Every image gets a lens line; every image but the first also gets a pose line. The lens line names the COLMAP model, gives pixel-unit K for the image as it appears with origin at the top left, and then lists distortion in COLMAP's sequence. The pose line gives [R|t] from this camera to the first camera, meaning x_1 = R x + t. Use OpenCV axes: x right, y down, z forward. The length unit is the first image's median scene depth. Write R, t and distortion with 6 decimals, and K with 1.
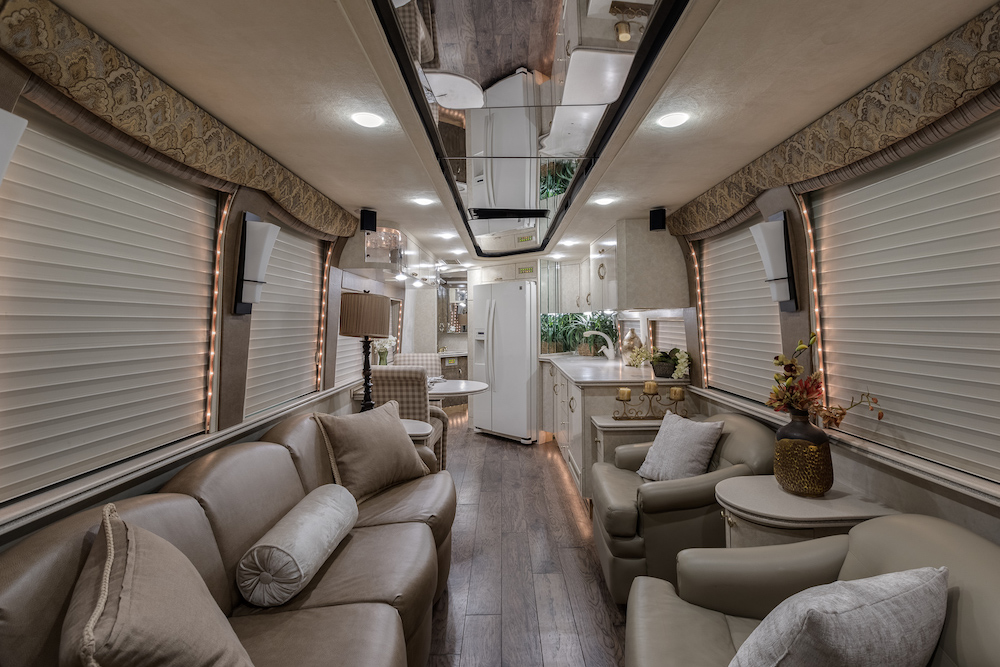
lens RADIAL K [[477.7, 0, 526.2], [0, 477.7, 322.5], [0, 0, 1]] dist [0.003457, 0.000066]
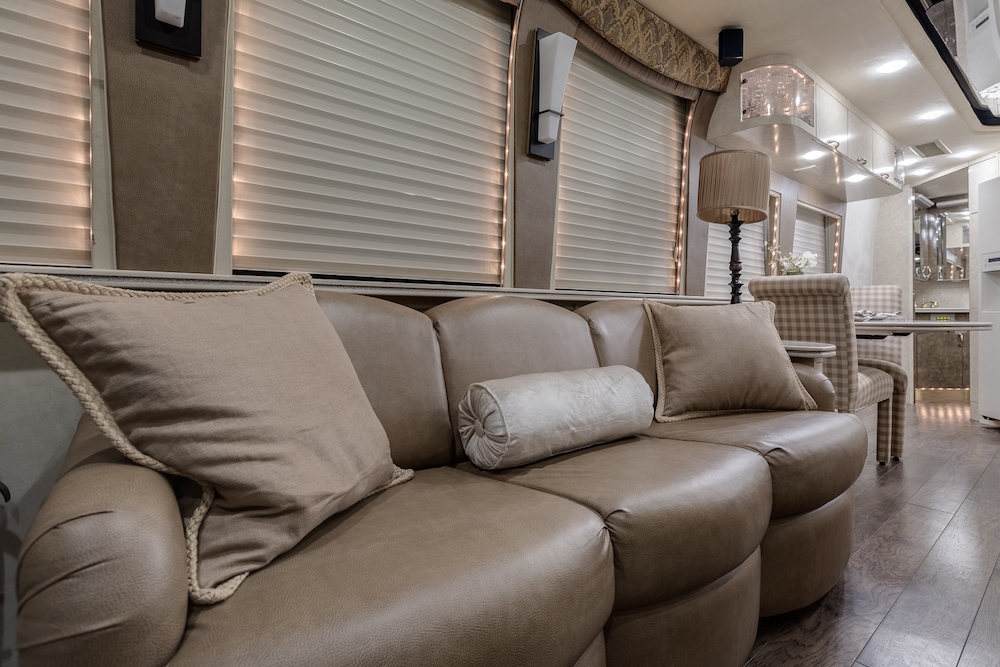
lens RADIAL K [[499.6, 0, 518.0], [0, 499.6, 310.6], [0, 0, 1]] dist [0.004346, -0.000354]
pose [[0.619626, -0.000030, -0.784897, 0.065820], [-0.003028, 0.999992, -0.002429, 0.208305], [0.784891, 0.003882, 0.619621, 0.333764]]
